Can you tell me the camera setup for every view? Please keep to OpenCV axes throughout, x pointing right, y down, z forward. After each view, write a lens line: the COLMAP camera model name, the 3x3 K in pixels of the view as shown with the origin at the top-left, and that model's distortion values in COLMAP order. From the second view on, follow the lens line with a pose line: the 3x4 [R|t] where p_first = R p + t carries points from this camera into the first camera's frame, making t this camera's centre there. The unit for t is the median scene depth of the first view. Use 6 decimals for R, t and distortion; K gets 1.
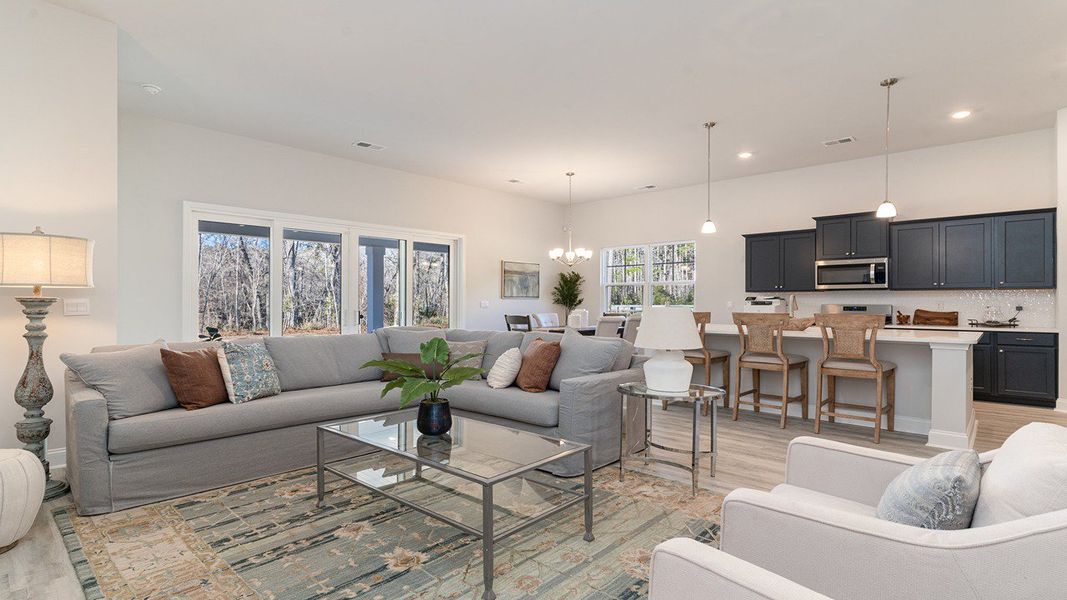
lens RADIAL K [[510.8, 0, 533.5], [0, 510.8, 300.0], [0, 0, 1]] dist [0.000640, -0.000016]
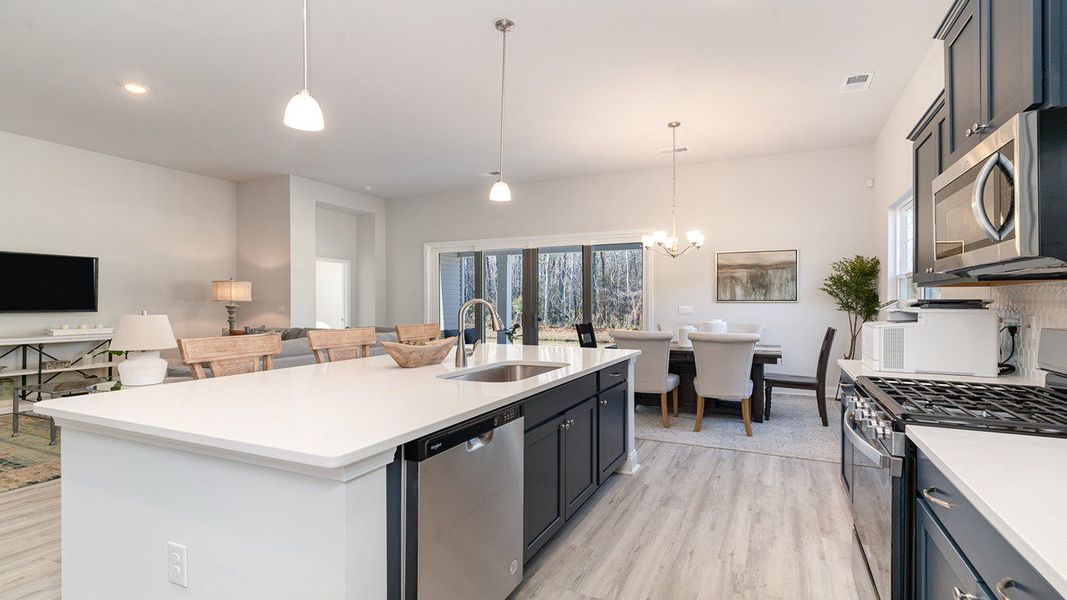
lens RADIAL K [[510.8, 0, 533.5], [0, 510.8, 300.0], [0, 0, 1]] dist [0.000640, -0.000016]
pose [[0.286709, -0.004626, -0.958007, 0.578228], [0.004873, 0.999982, -0.003371, -0.005580], [0.958005, -0.003702, 0.286726, 0.525237]]
